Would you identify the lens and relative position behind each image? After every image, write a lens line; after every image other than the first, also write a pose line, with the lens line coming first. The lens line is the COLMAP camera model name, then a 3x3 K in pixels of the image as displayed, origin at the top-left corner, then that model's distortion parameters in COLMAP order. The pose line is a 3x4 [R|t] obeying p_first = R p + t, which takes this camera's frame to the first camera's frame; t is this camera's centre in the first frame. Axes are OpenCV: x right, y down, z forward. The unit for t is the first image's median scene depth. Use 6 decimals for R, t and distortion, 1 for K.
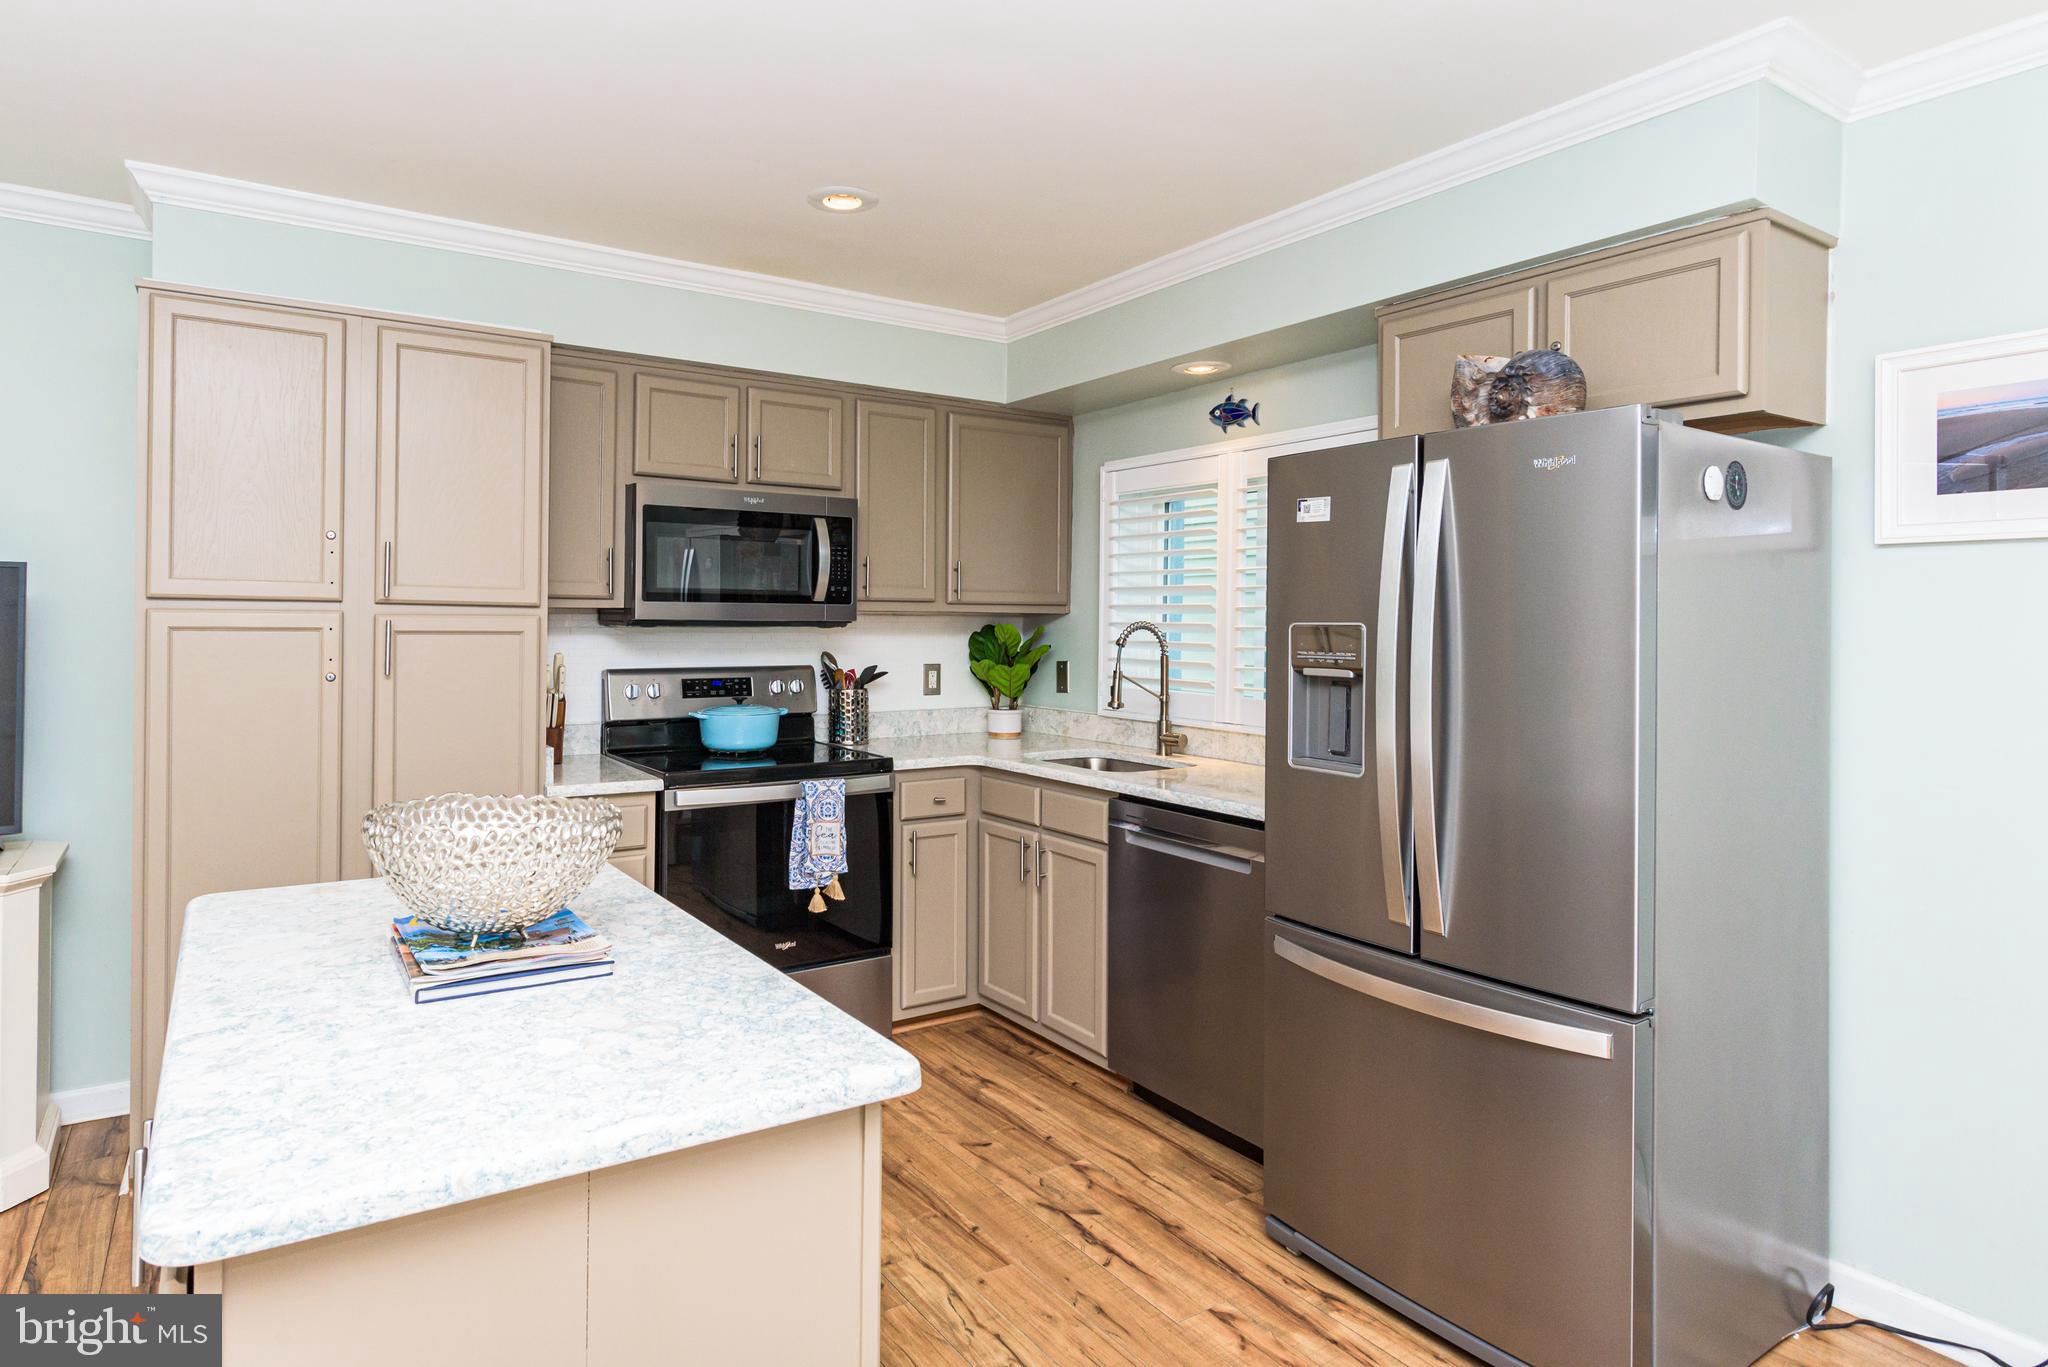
lens RADIAL K [[1116.1, 0, 918.7], [0, 1116.1, 621.9], [0, 0, 1]] dist [-0.003462, -0.006288]
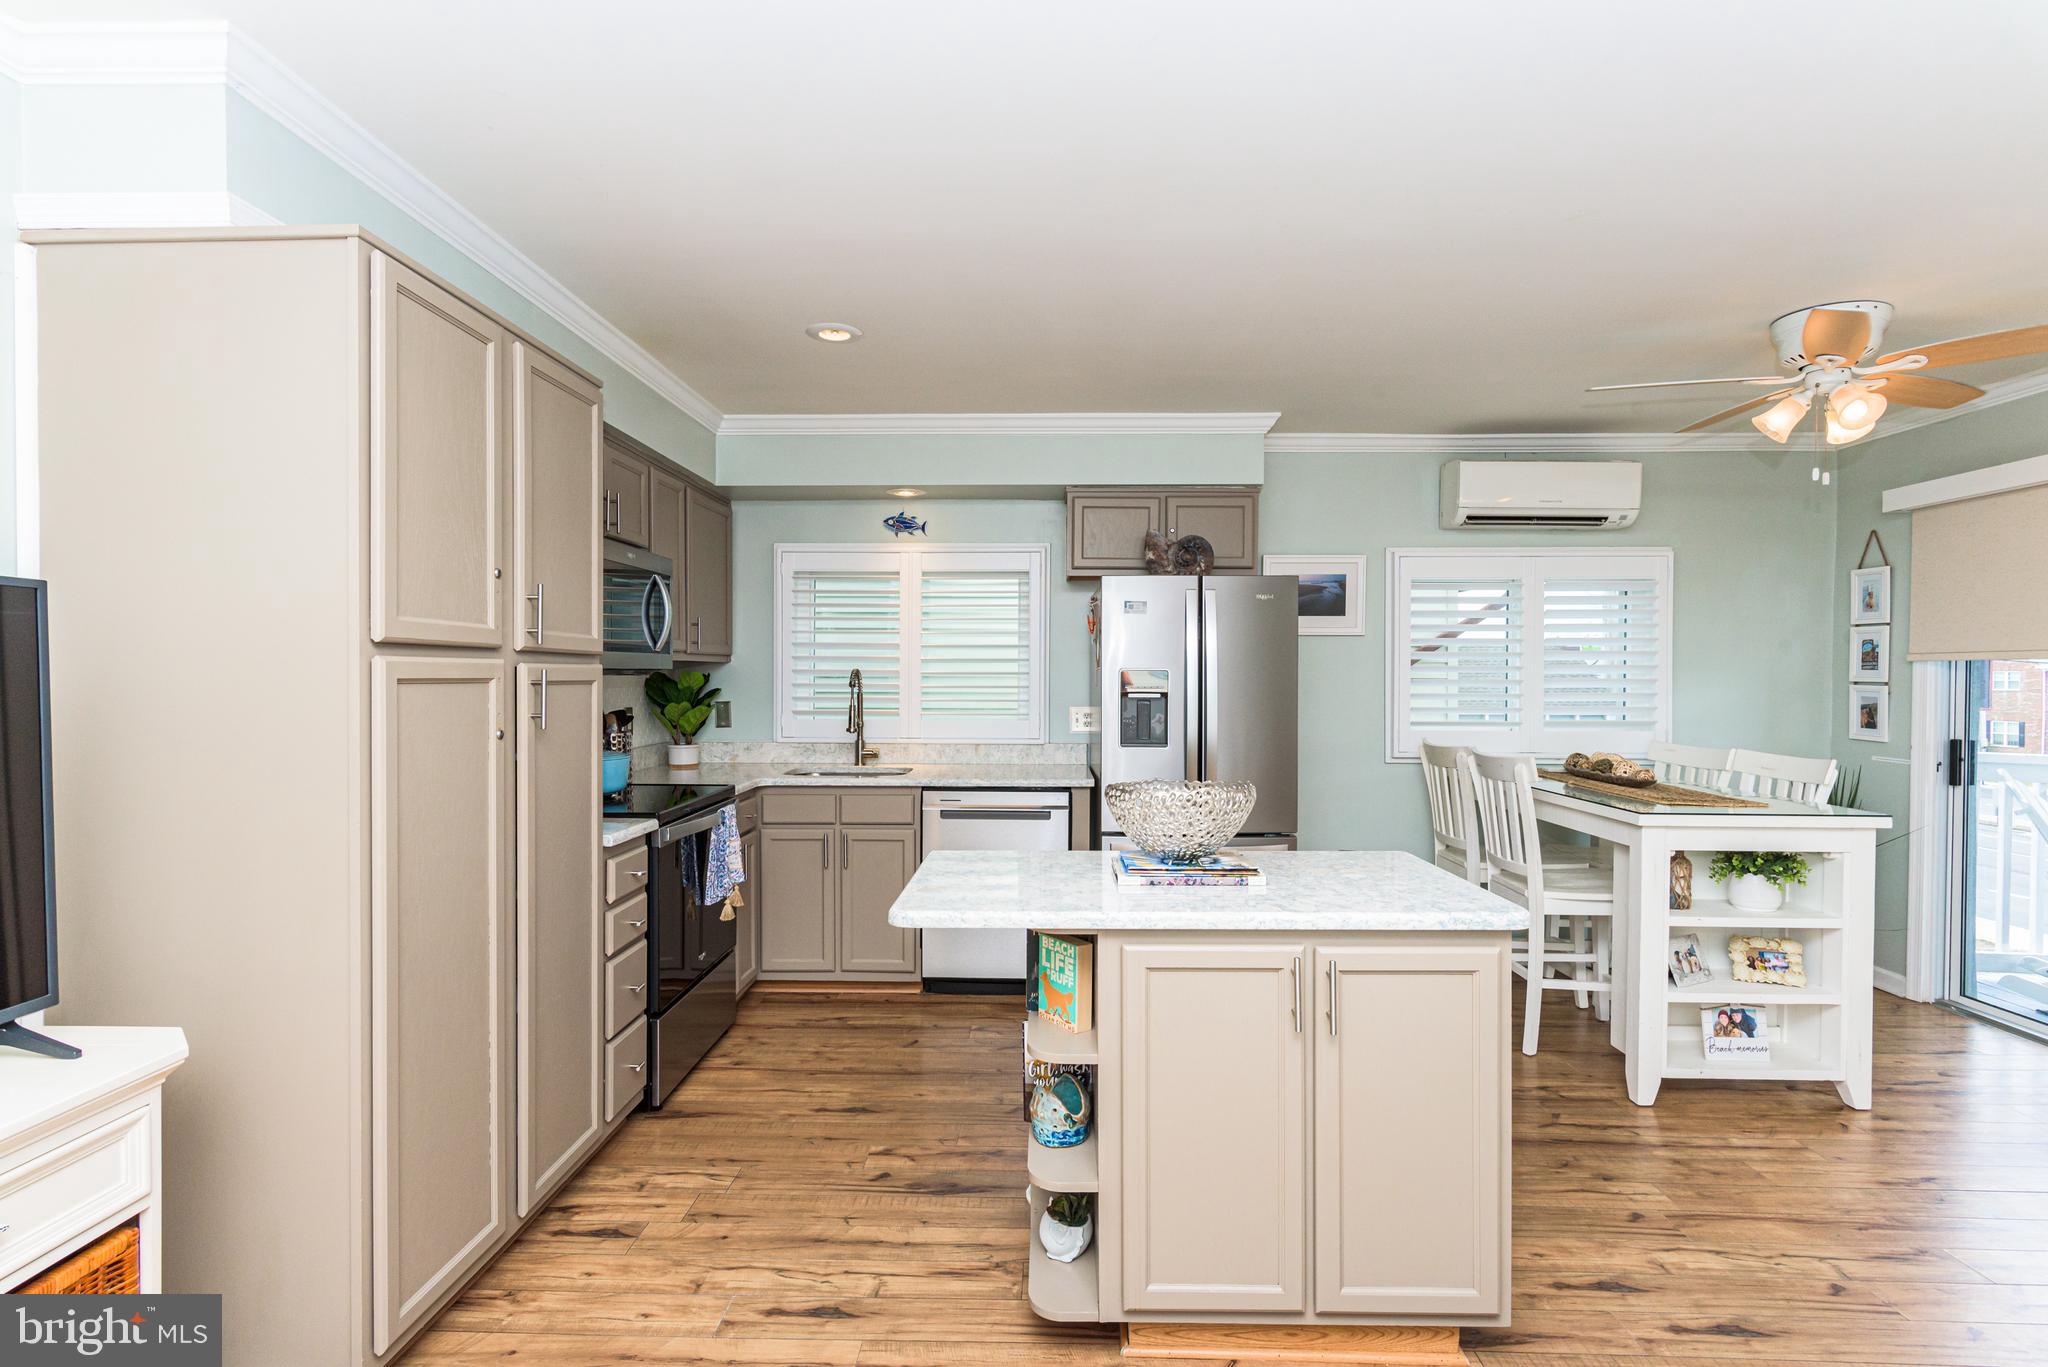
lens RADIAL K [[1014.6, 0, 1031.0], [0, 1014.6, 673.0], [0, 0, 1]] dist [0.001959, -0.000986]
pose [[0.544806, -0.007305, 0.838530, -0.873446], [0.002778, 0.999972, 0.006907, -0.003665], [-0.838557, -0.001433, 0.544812, 0.174741]]
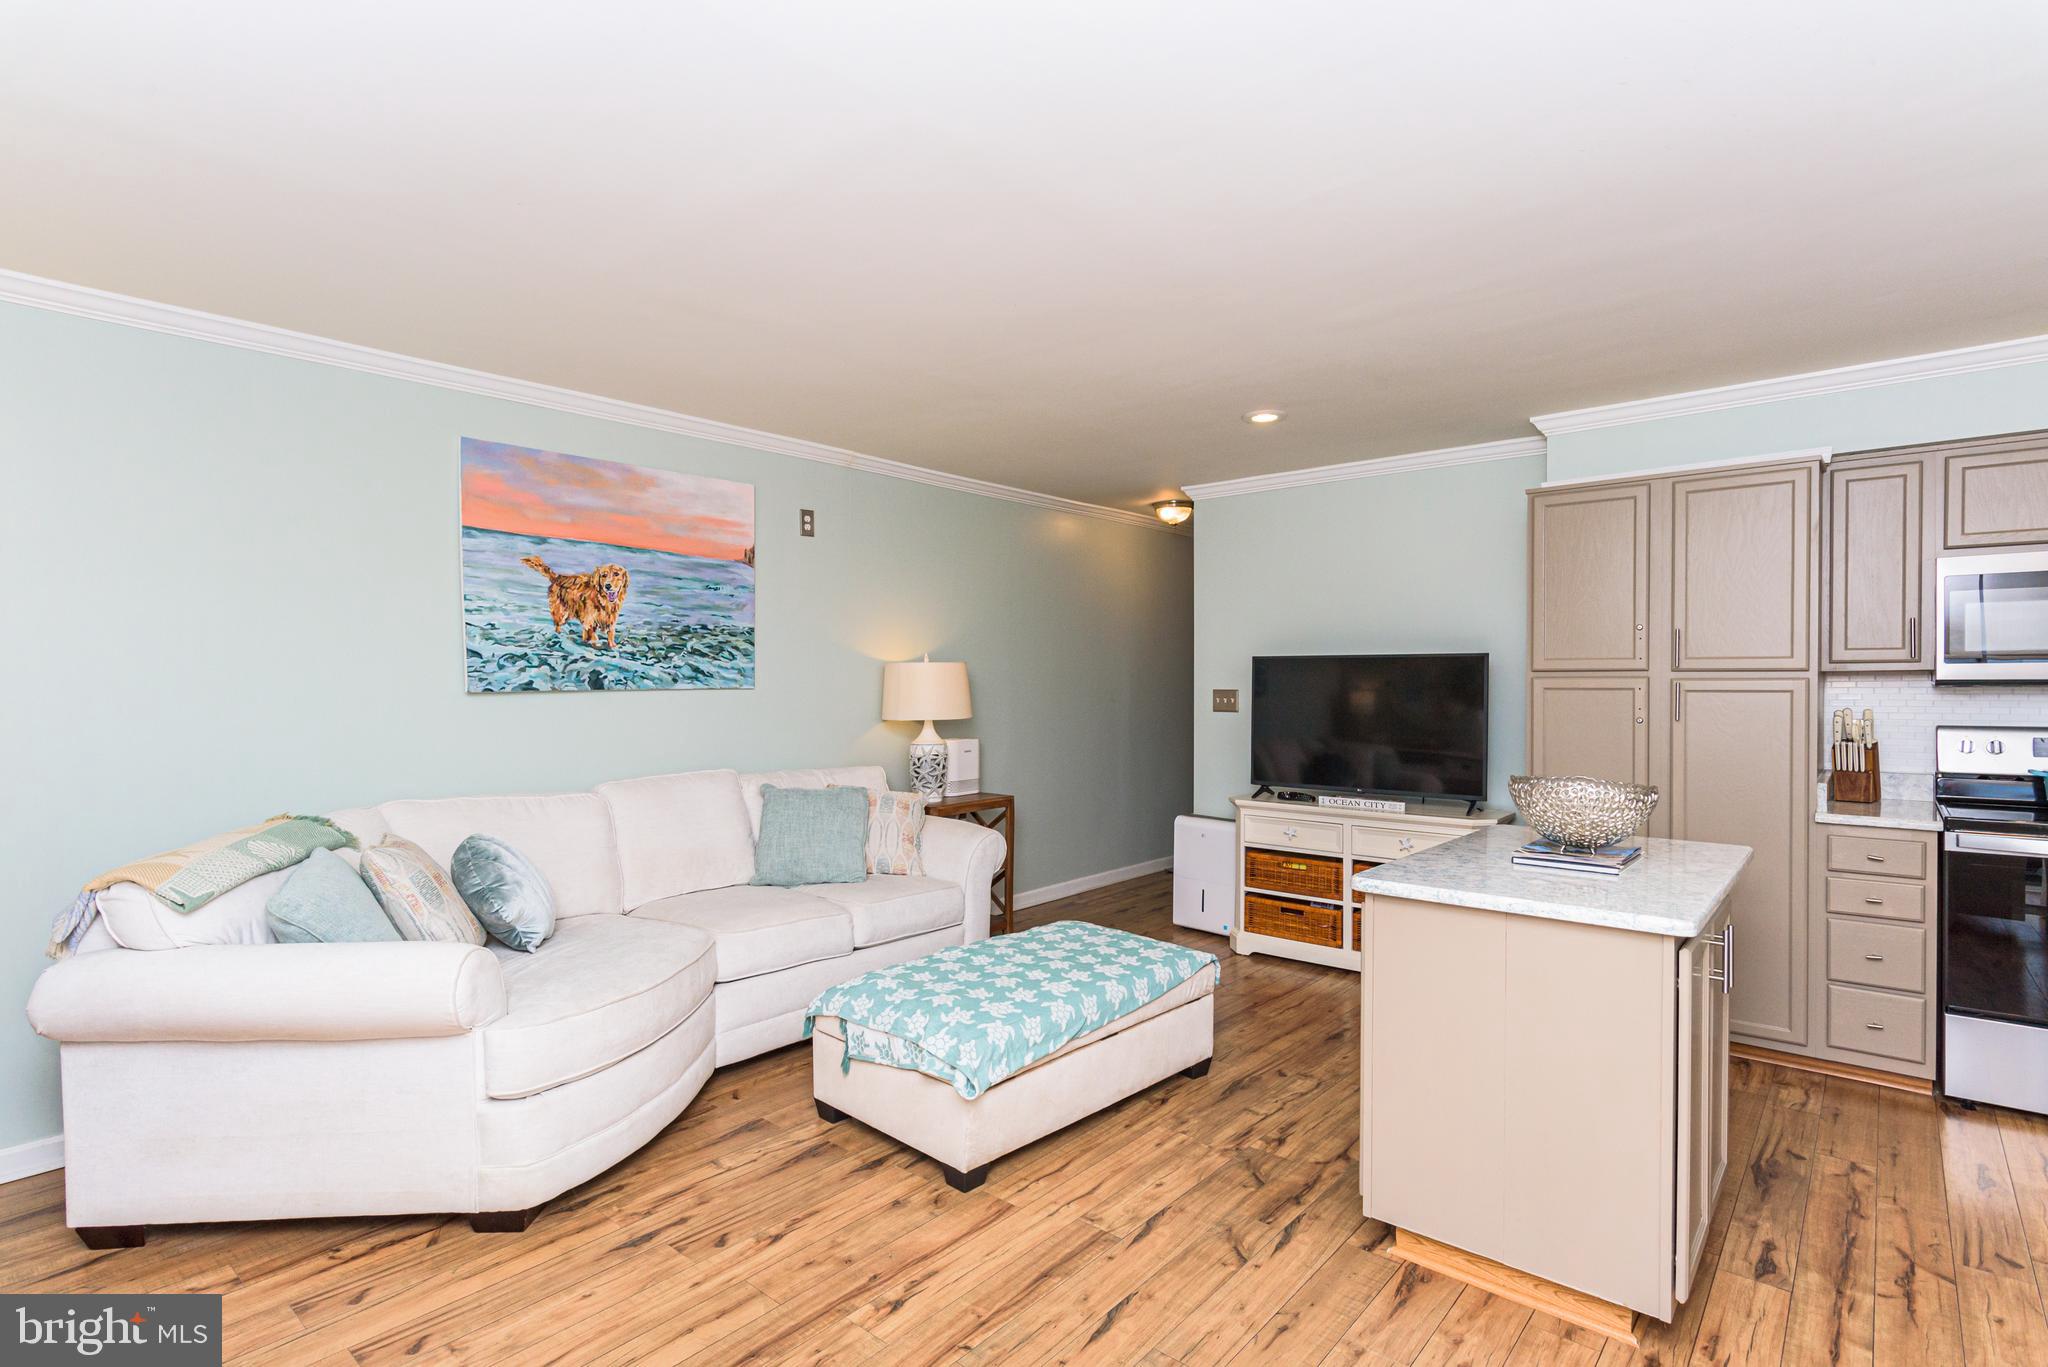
lens RADIAL K [[1014.6, 0, 1027.8], [0, 1014.6, 692.7], [0, 0, 1]] dist [0.001959, -0.000986]
pose [[0.316684, -0.000512, -0.948531, 0.462201], [0.003970, 0.999992, 0.000786, 0.006515], [0.948523, -0.004015, 0.316684, -0.209683]]
